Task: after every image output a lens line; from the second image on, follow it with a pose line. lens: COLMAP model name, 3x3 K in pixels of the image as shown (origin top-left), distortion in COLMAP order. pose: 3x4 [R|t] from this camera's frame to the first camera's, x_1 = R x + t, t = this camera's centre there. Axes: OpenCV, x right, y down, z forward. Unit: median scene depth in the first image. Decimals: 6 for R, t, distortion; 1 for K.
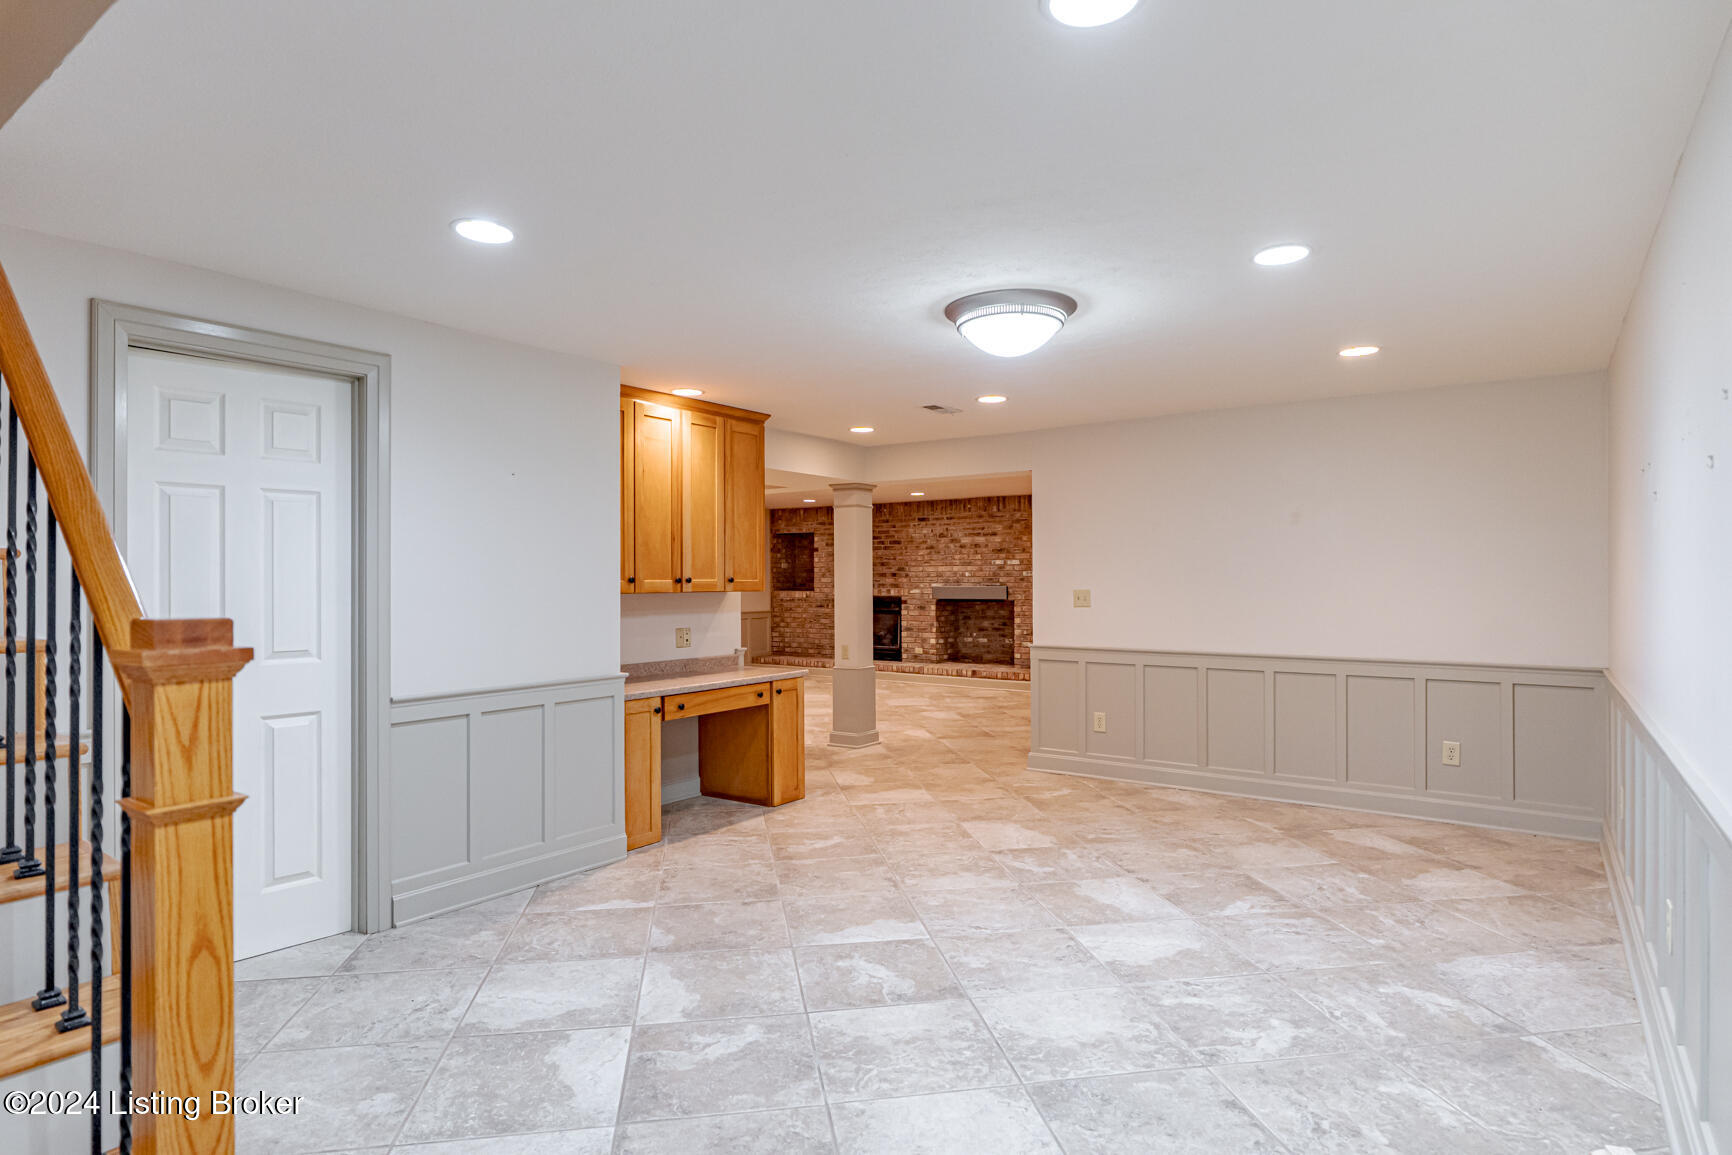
lens RADIAL K [[938.8, 0, 862.8], [0, 938.8, 580.2], [0, 0, 1]] dist [-0.003496, -0.000418]
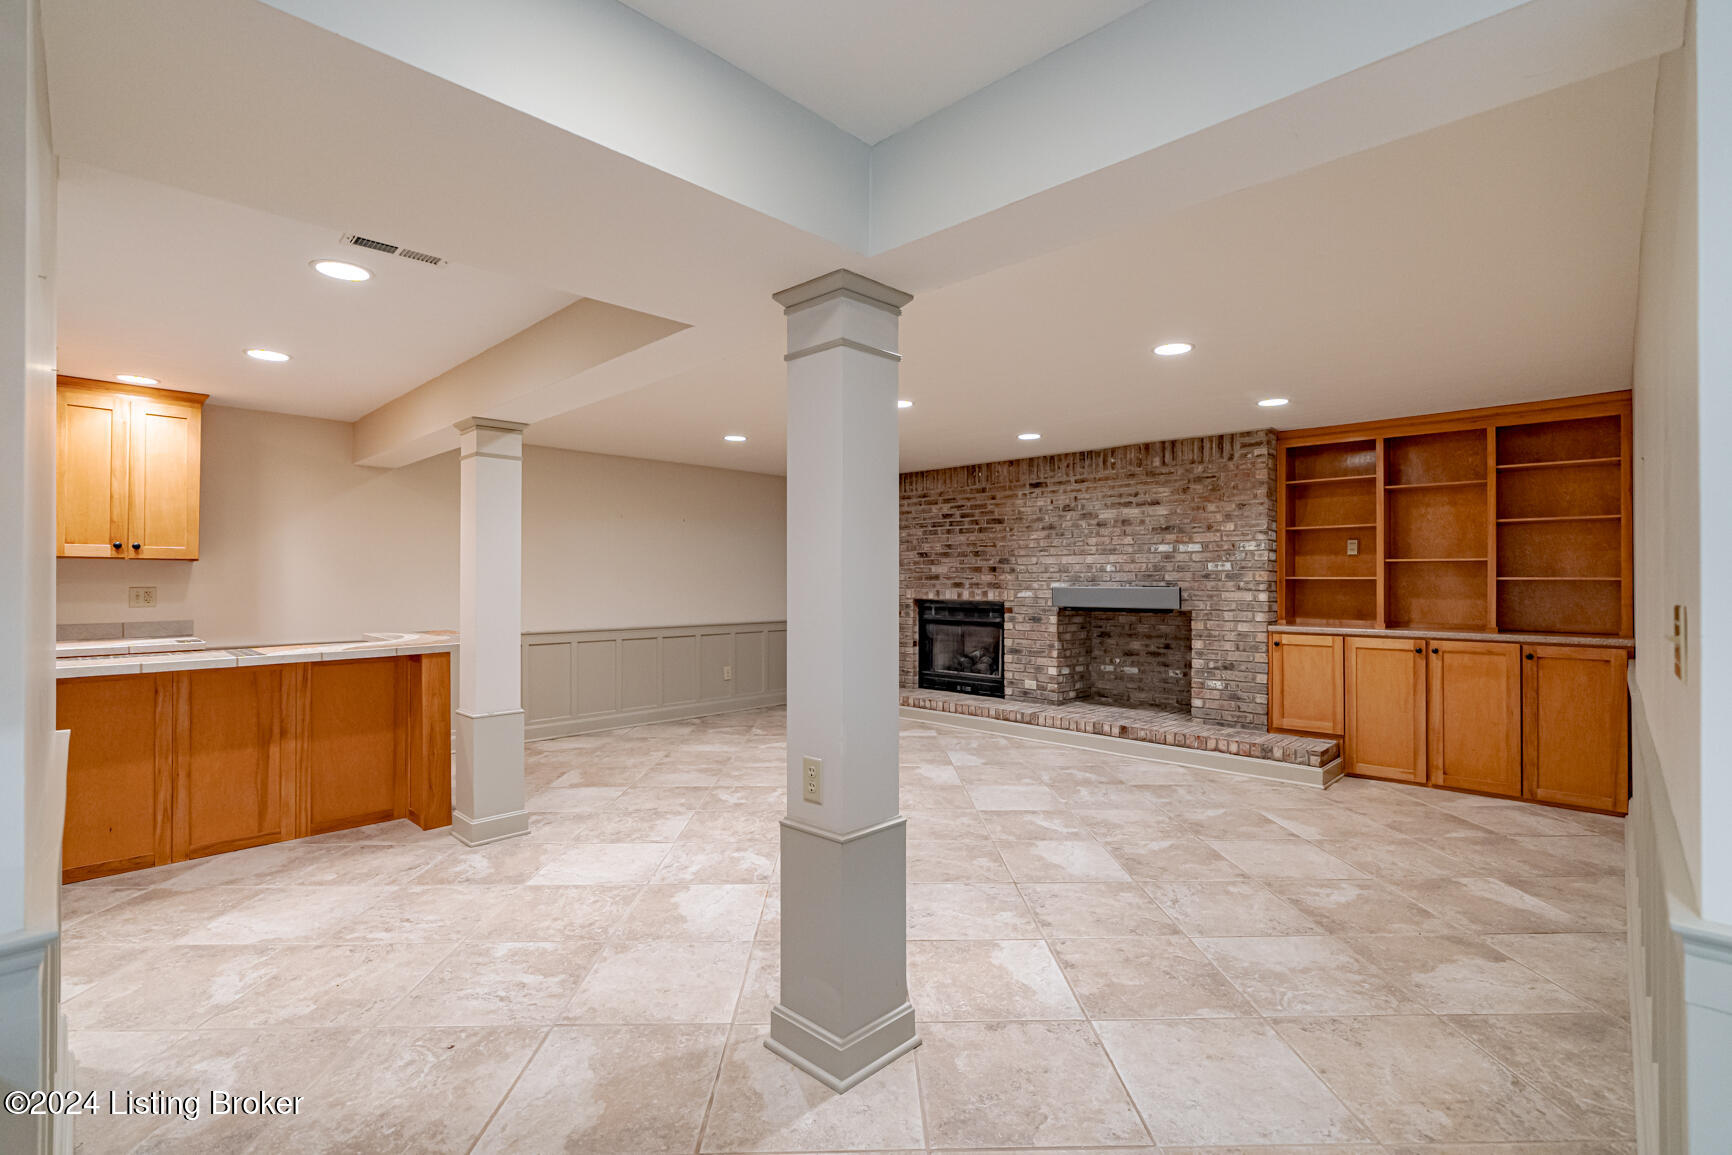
lens RADIAL K [[788.5, 0, 863.5], [0, 788.5, 581.4], [0, 0, 1]] dist [0.004029, 0.000487]
pose [[0.989058, 0.001774, -0.147520, 0.025364], [-0.001251, 0.999993, 0.003640, 0.000912], [0.147525, -0.003415, 0.989052, 0.439125]]
